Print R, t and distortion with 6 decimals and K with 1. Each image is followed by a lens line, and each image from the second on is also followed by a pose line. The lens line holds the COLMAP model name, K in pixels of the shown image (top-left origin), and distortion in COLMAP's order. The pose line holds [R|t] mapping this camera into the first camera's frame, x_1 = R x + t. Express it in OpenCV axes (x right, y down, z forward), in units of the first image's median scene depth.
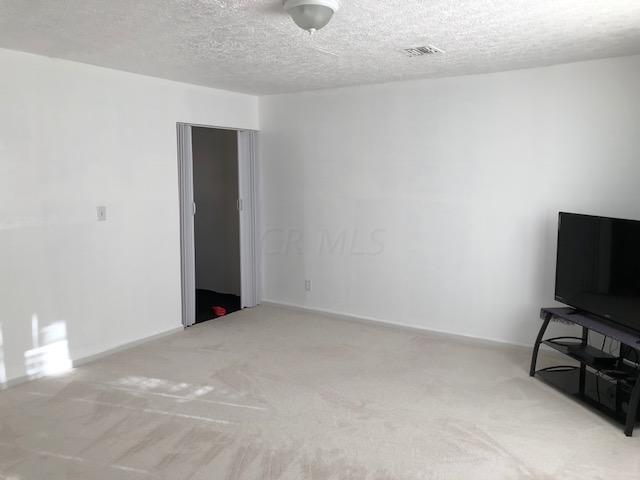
lens RADIAL K [[524.3, 0, 320.0], [0, 524.3, 240.0], [0, 0, 1]] dist [0.011000, -0.006532]
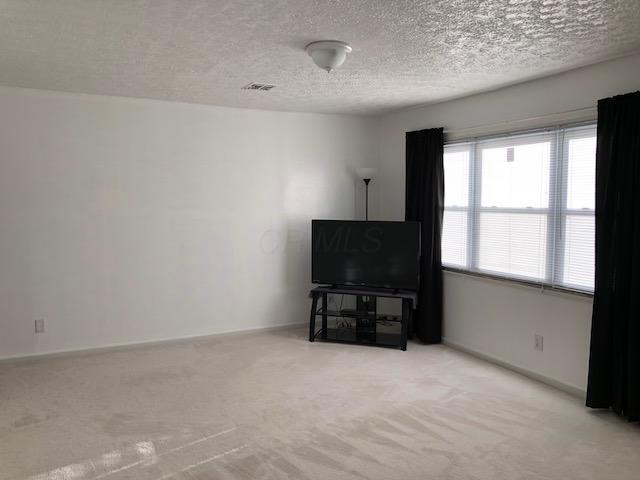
lens RADIAL K [[524.3, 0, 320.0], [0, 524.3, 240.0], [0, 0, 1]] dist [0.011000, -0.006532]
pose [[0.501984, -0.078026, 0.861350, -0.786305], [0.102845, 0.994241, 0.030127, -0.043493], [-0.858740, 0.073462, 0.507118, 0.301144]]
